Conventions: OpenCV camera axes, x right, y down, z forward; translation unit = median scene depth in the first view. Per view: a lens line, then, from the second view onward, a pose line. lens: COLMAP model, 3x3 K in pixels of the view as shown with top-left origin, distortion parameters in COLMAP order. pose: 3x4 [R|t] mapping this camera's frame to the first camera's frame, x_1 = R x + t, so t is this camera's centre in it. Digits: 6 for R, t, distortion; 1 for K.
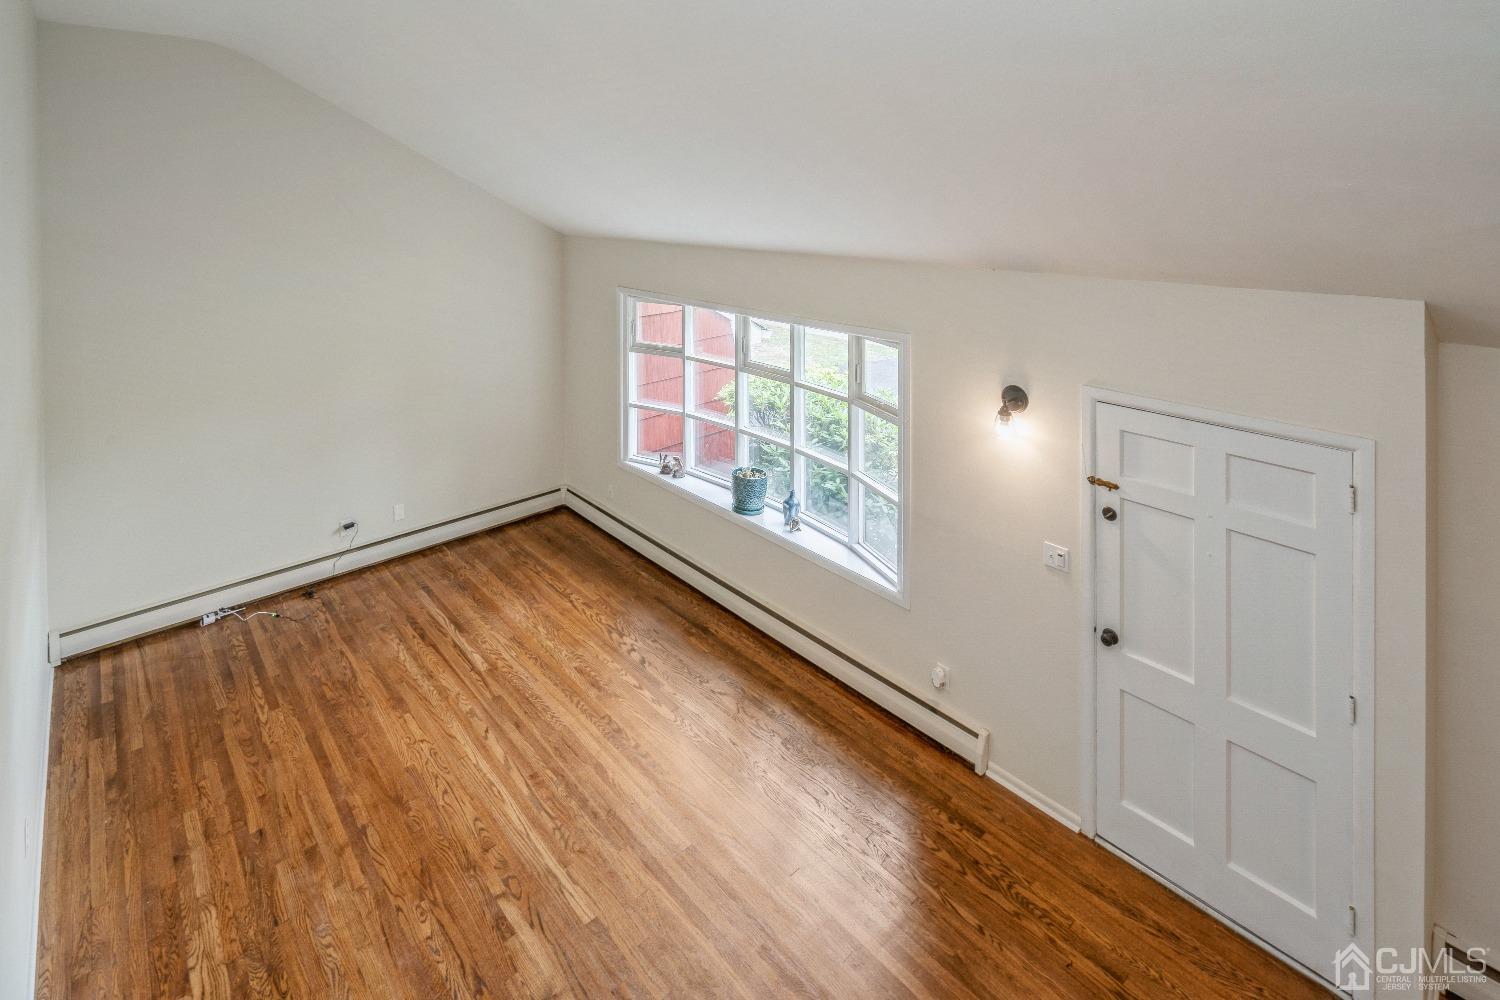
lens RADIAL K [[683.9, 0, 748.0], [0, 683.9, 510.2], [0, 0, 1]] dist [-0.000078, 0.000004]
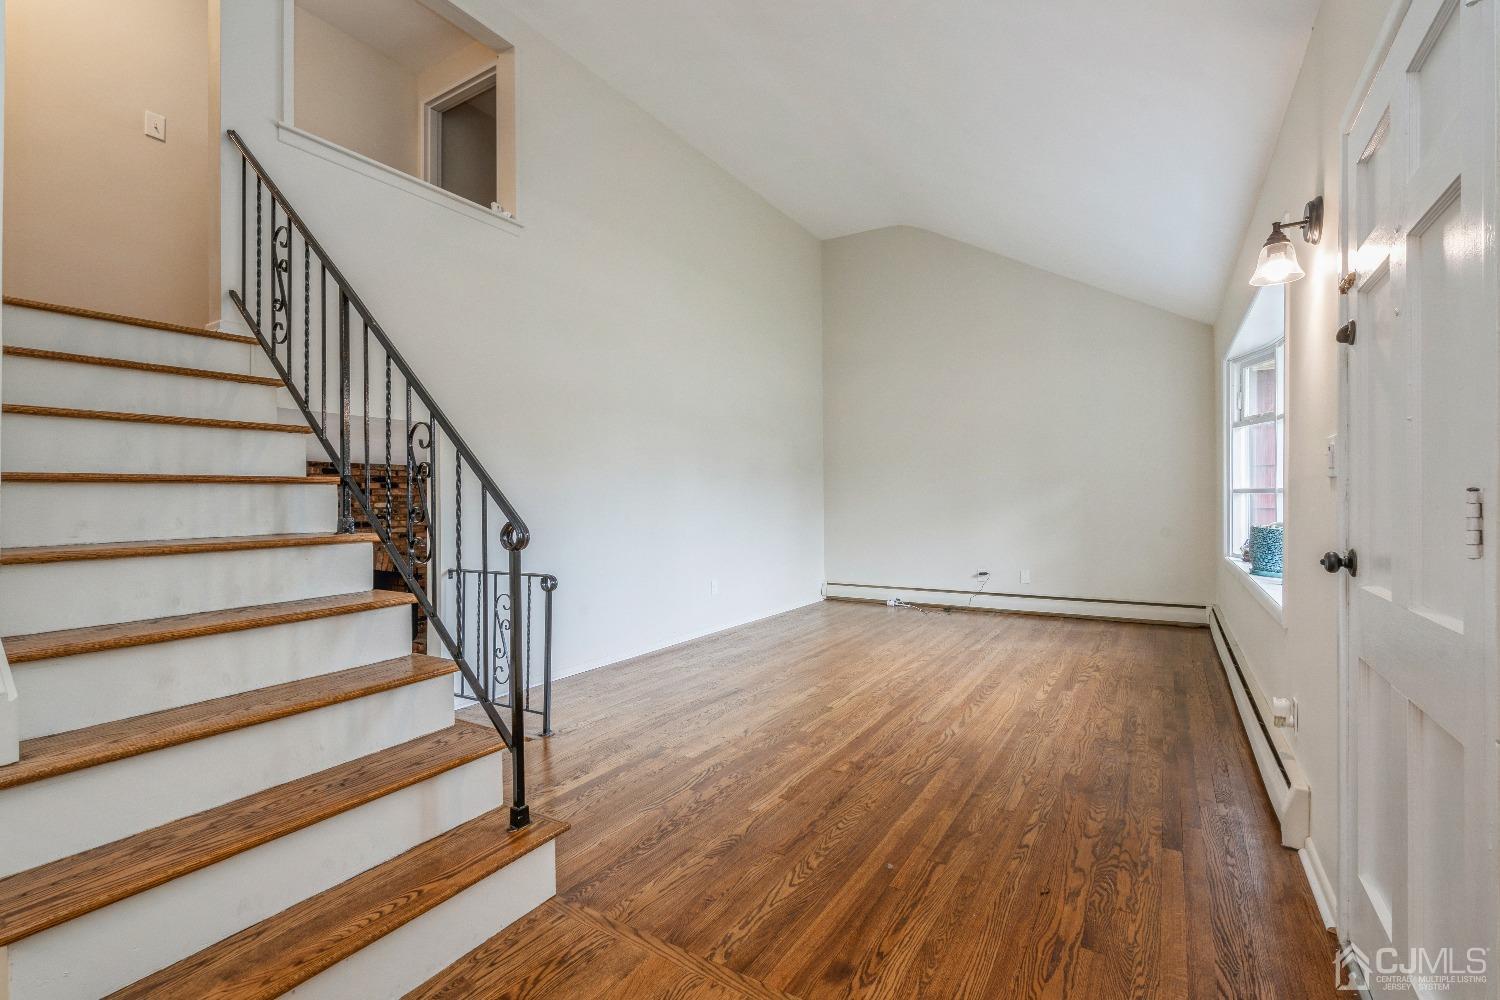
lens RADIAL K [[670.0, 0, 750.0], [0, 670.0, 500.0], [0, 0, 1]] dist [0.020473, 0.000020]
pose [[0.315006, -0.004860, -0.949077, 0.878846], [-0.371798, 0.919431, -0.128111, 0.395353], [0.873234, 0.393221, 0.287820, 0.270353]]
